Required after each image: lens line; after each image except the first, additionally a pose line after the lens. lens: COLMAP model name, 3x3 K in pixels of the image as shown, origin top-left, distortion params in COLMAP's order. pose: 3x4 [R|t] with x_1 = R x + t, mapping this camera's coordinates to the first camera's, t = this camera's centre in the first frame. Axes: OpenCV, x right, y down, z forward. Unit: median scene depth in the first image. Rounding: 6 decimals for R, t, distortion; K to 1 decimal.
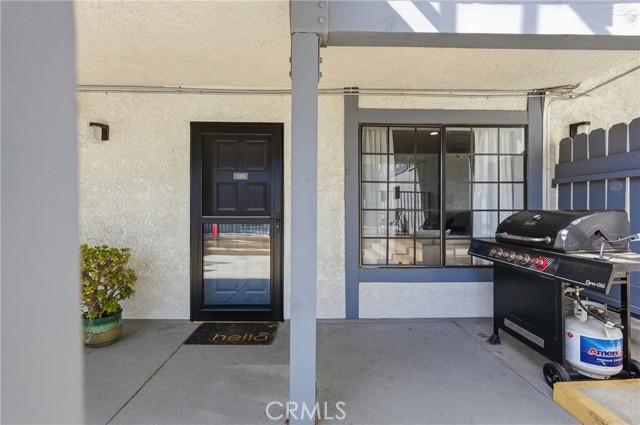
lens RADIAL K [[290.0, 0, 319.9], [0, 290.0, 216.6], [0, 0, 1]] dist [-0.003619, 0.001280]
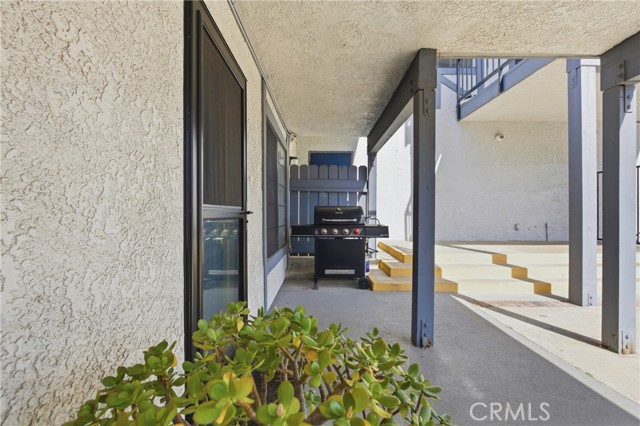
lens RADIAL K [[290.0, 0, 322.5], [0, 290.0, 213.1], [0, 0, 1]] dist [-0.003619, 0.001280]
pose [[0.015159, -0.002003, 0.999883, -0.854917], [0.015122, 0.999884, 0.001774, 0.015307], [-0.999771, 0.015094, 0.015187, 0.808095]]
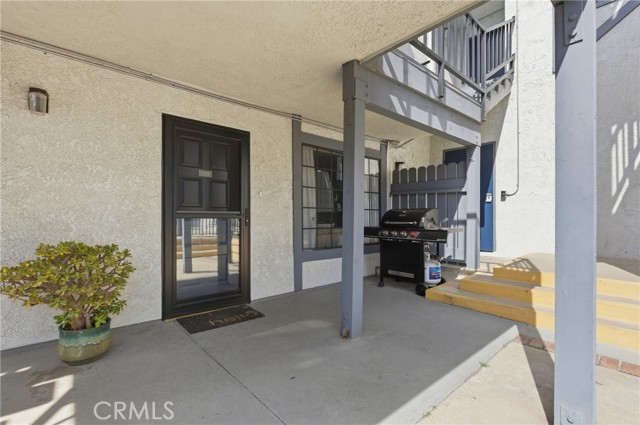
lens RADIAL K [[290.0, 0, 320.4], [0, 290.0, 216.8], [0, 0, 1]] dist [-0.003619, 0.001280]
pose [[0.767027, -0.002225, 0.641611, -0.664380], [0.011460, 0.999882, -0.010232, 0.034365], [-0.641512, 0.015201, 0.766962, -0.073576]]
